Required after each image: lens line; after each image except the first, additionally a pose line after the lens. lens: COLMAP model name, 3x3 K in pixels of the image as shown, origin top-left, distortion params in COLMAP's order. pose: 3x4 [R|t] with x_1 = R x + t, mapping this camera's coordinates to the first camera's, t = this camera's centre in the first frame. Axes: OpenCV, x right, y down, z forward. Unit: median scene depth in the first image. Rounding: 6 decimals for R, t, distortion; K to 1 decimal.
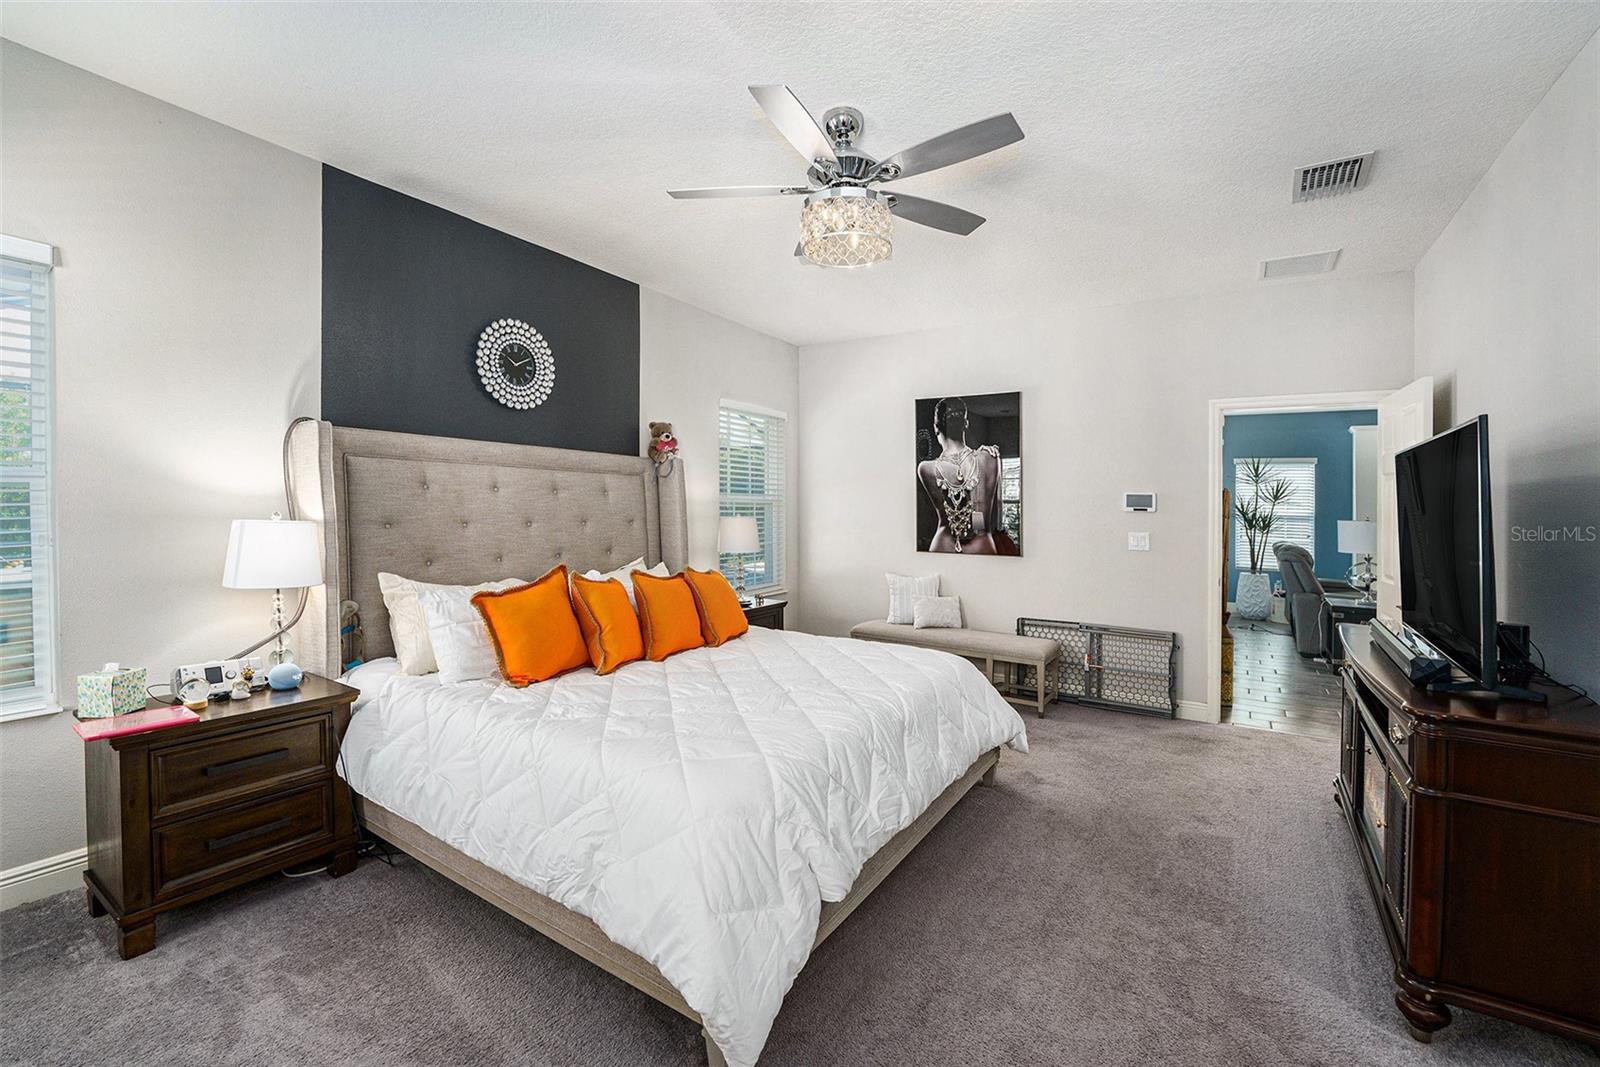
lens RADIAL K [[671.8, 0, 802.4], [0, 671.8, 533.9], [0, 0, 1]] dist [-0.001216, -0.000096]
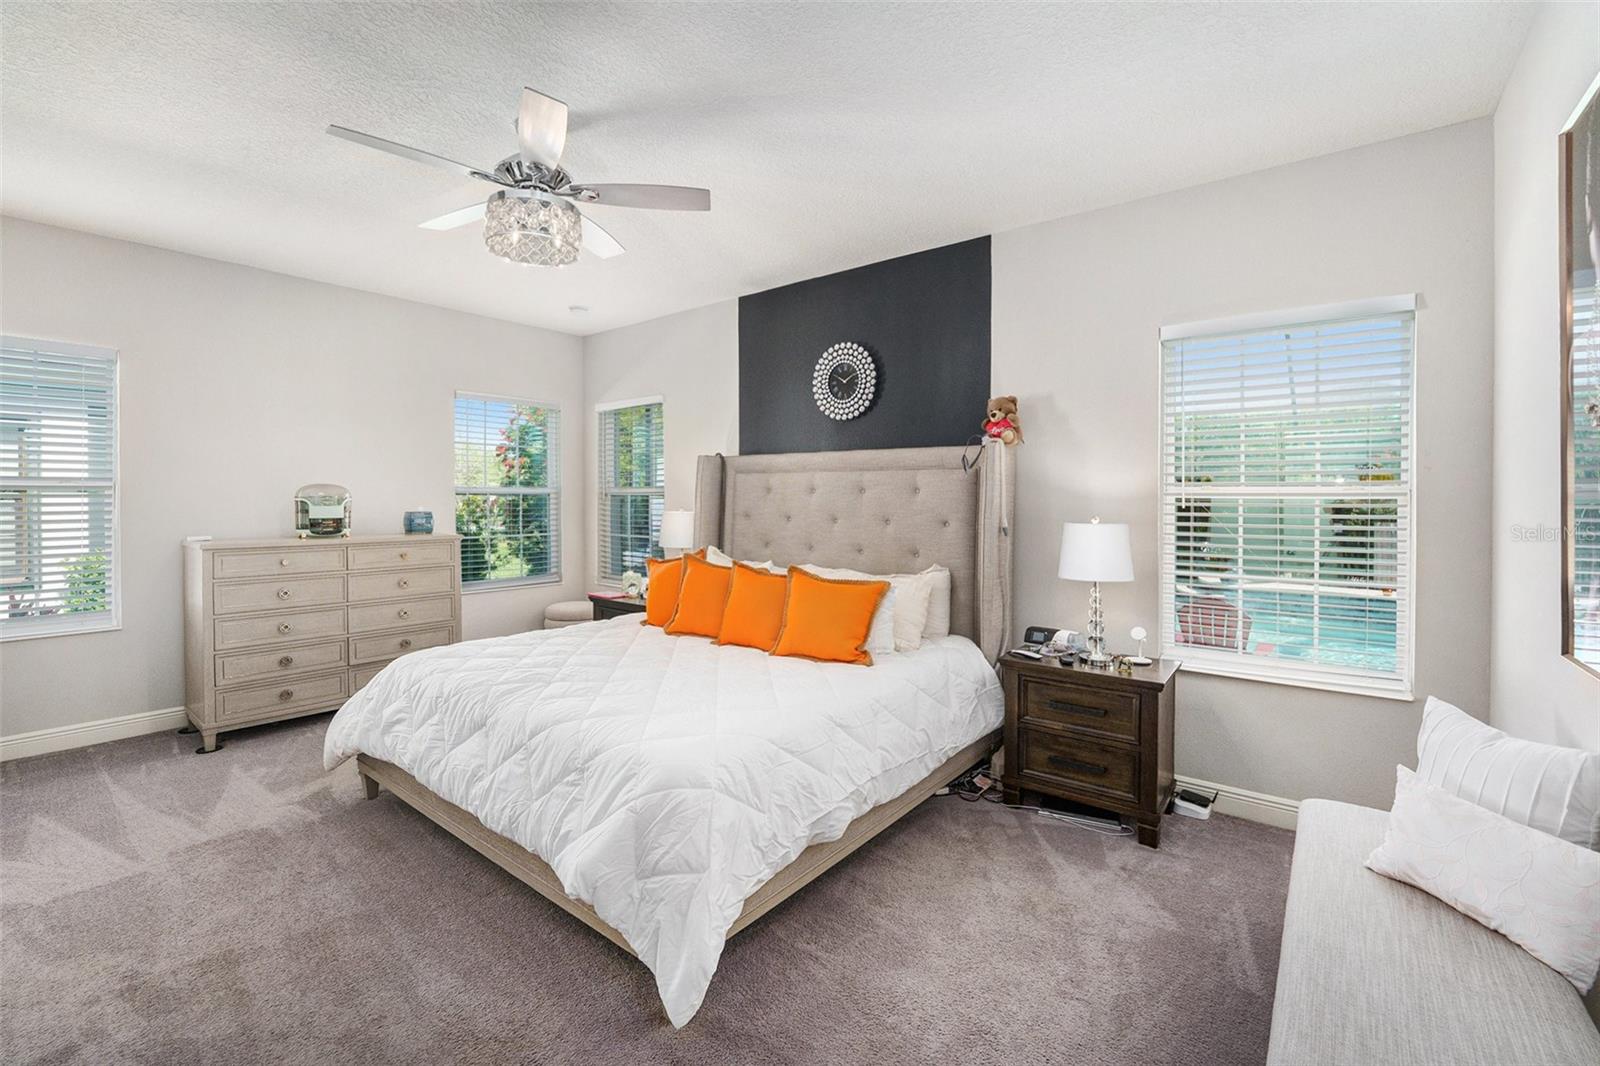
lens RADIAL K [[675.9, 0, 803.7], [0, 675.9, 498.4], [0, 0, 1]] dist [-0.017929, -0.000050]
pose [[-0.106412, -0.008457, -0.994286, 0.722798], [-0.044008, 0.999024, -0.003787, -0.045869], [0.993348, 0.043354, -0.106681, 1.063405]]
